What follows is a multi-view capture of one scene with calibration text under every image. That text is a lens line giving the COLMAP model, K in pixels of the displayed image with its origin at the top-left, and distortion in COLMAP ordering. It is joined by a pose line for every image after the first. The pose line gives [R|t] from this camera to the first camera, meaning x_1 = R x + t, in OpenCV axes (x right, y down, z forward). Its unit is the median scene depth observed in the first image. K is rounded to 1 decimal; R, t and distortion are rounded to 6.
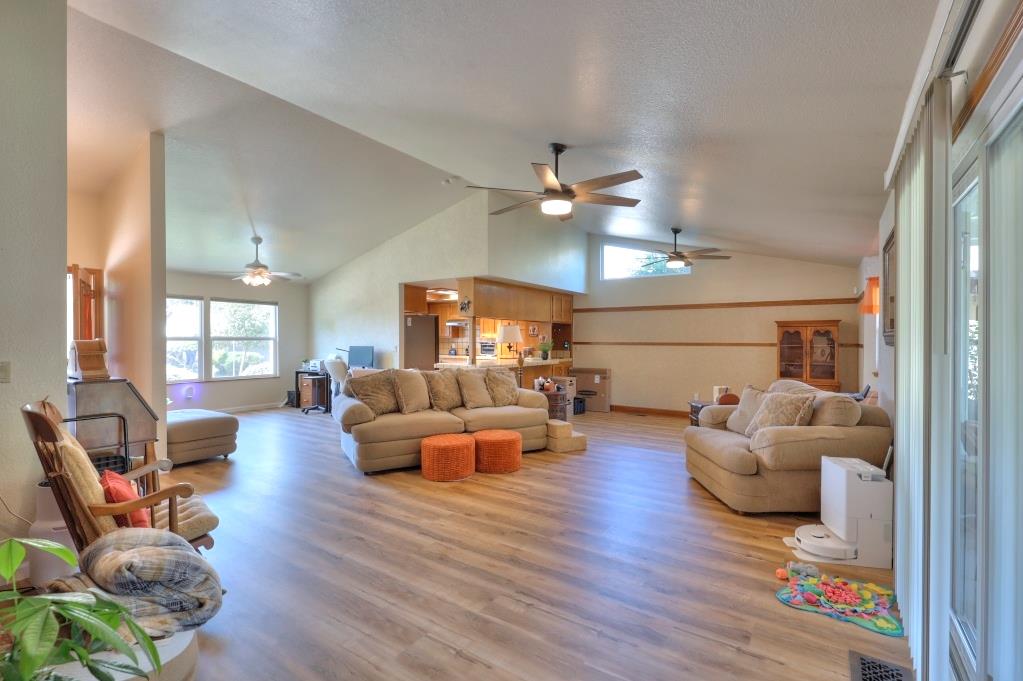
lens RADIAL K [[463.6, 0, 512.6], [0, 463.6, 339.9], [0, 0, 1]] dist [-0.002993, 0.000565]
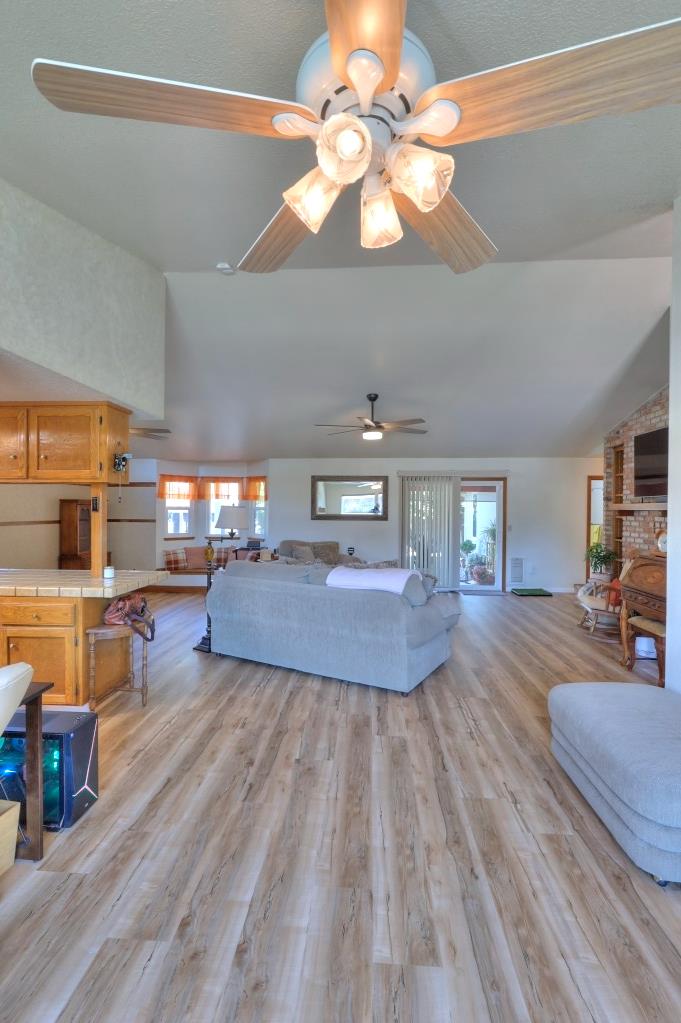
lens RADIAL K [[463.6, 0, 342.0], [0, 463.6, 511.5], [0, 0, 1]] dist [-0.002993, 0.000565]
pose [[-0.513531, -0.008838, 0.858026, -0.687178], [-0.004787, 0.999961, 0.007435, -0.025412], [-0.858058, -0.000289, -0.513553, 1.099418]]
